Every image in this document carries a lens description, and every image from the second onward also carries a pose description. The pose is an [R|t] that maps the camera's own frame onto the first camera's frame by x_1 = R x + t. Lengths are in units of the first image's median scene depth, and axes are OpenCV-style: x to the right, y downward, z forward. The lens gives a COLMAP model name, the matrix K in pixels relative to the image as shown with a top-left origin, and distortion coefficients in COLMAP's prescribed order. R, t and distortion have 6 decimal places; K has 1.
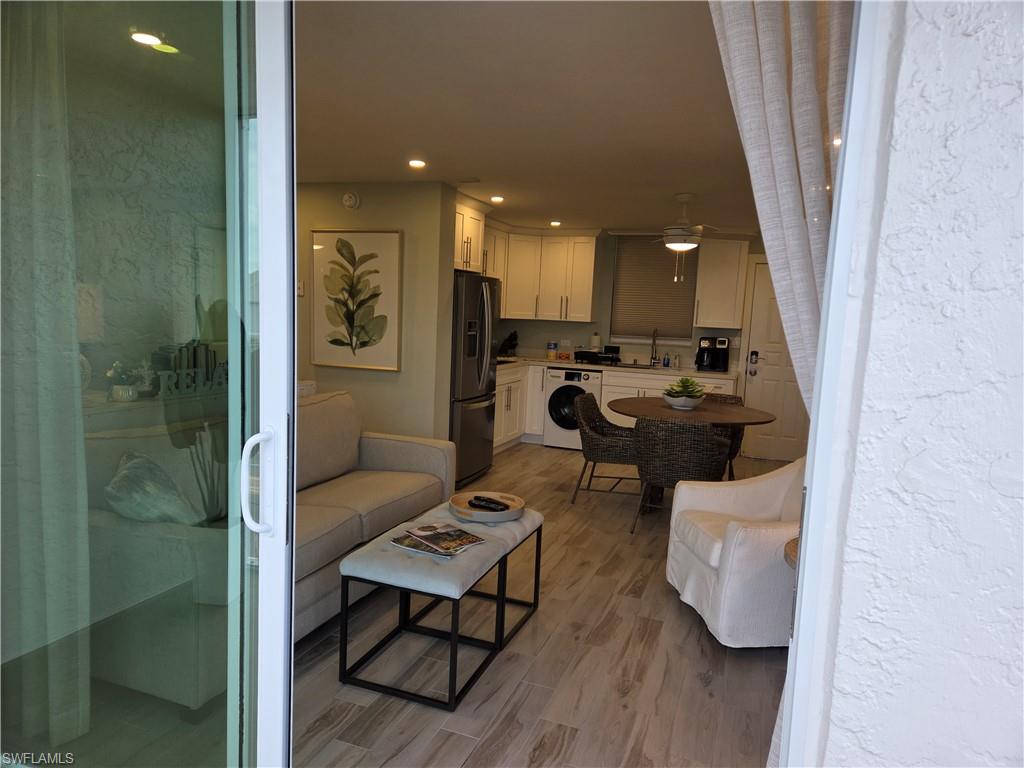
lens RADIAL K [[674.6, 0, 507.1], [0, 674.6, 388.9], [0, 0, 1]] dist [0.096610, -0.082605]
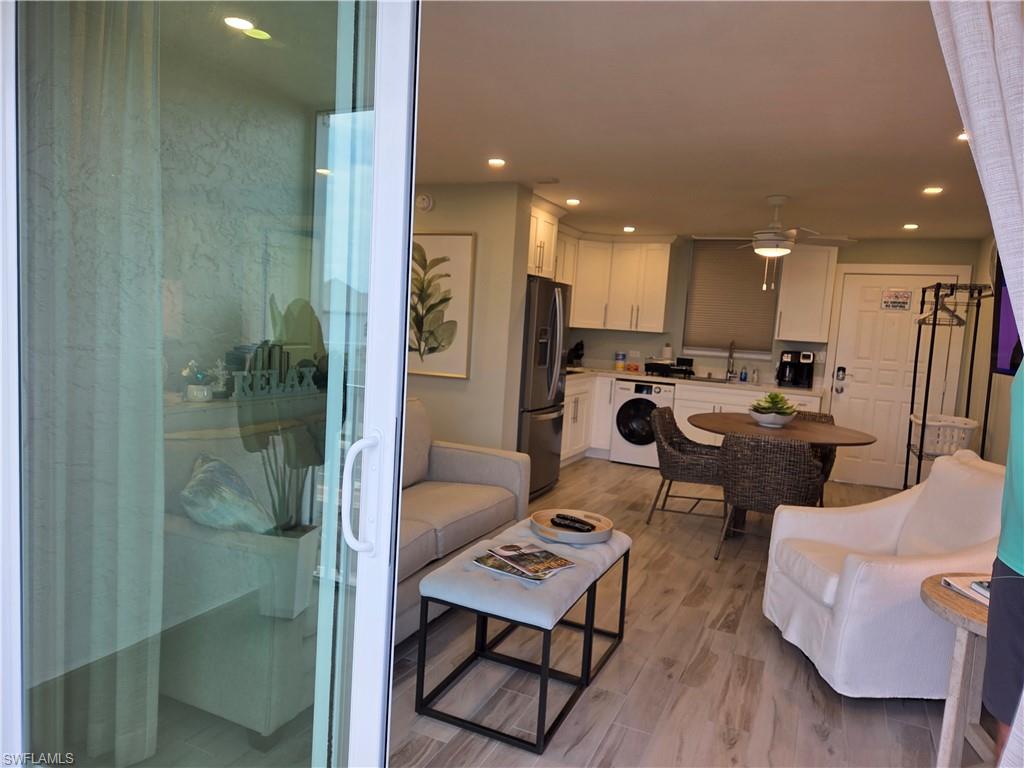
lens RADIAL K [[681.9, 0, 512.0], [0, 681.9, 384.0], [0, 0, 1]] dist [0.086437, -0.080999]
pose [[0.997545, 0.023717, -0.065892, -0.046604], [-0.025357, 0.999386, -0.024169, 0.004653], [0.065279, 0.025781, 0.997534, 0.051887]]
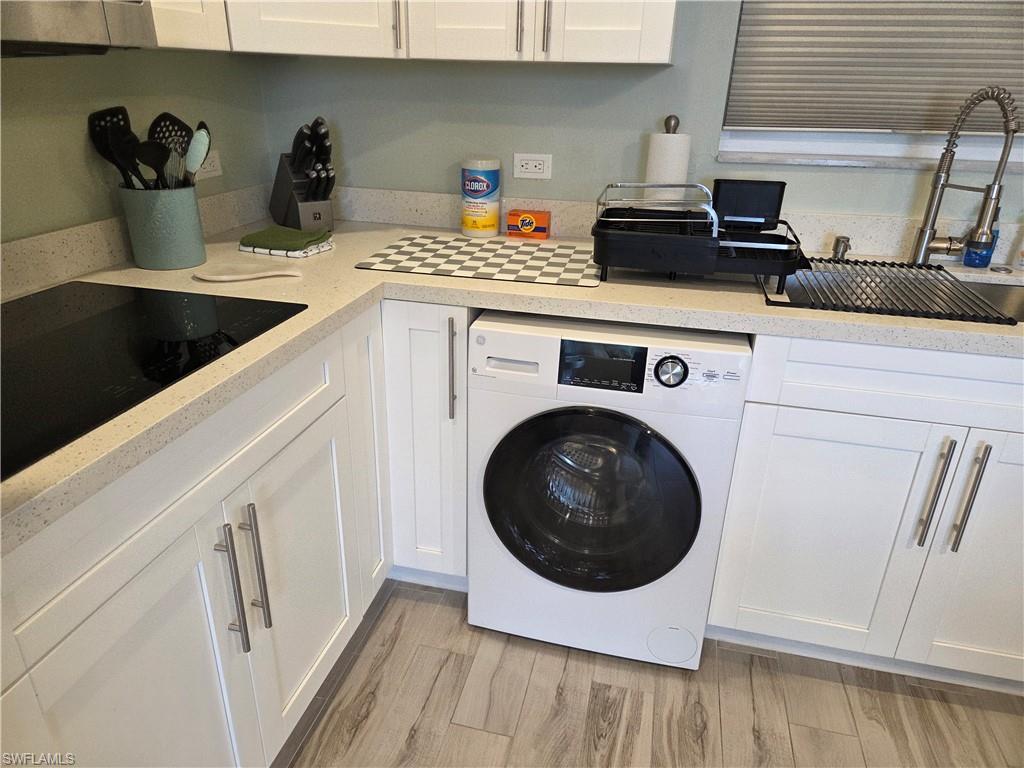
lens RADIAL K [[674.6, 0, 507.1], [0, 674.6, 388.9], [0, 0, 1]] dist [0.096610, -0.082605]
pose [[0.990815, -0.074972, 0.112537, 0.092020], [0.037248, 0.951351, 0.305848, -0.144609], [-0.129992, -0.298847, 0.945406, 1.590543]]
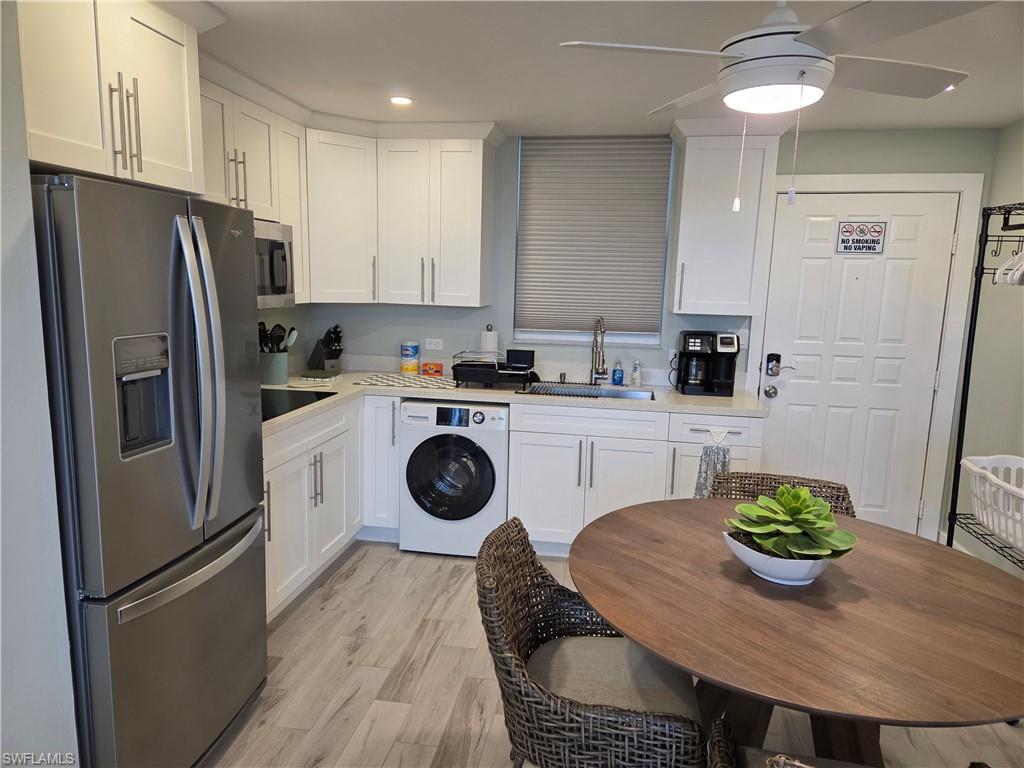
lens RADIAL K [[674.6, 0, 507.1], [0, 674.6, 388.9], [0, 0, 1]] dist [0.096610, -0.082605]
pose [[0.979358, -0.049553, 0.195963, 0.076775], [0.039380, 0.997683, 0.055477, -0.128981], [-0.198258, -0.046614, 0.979041, 0.968582]]
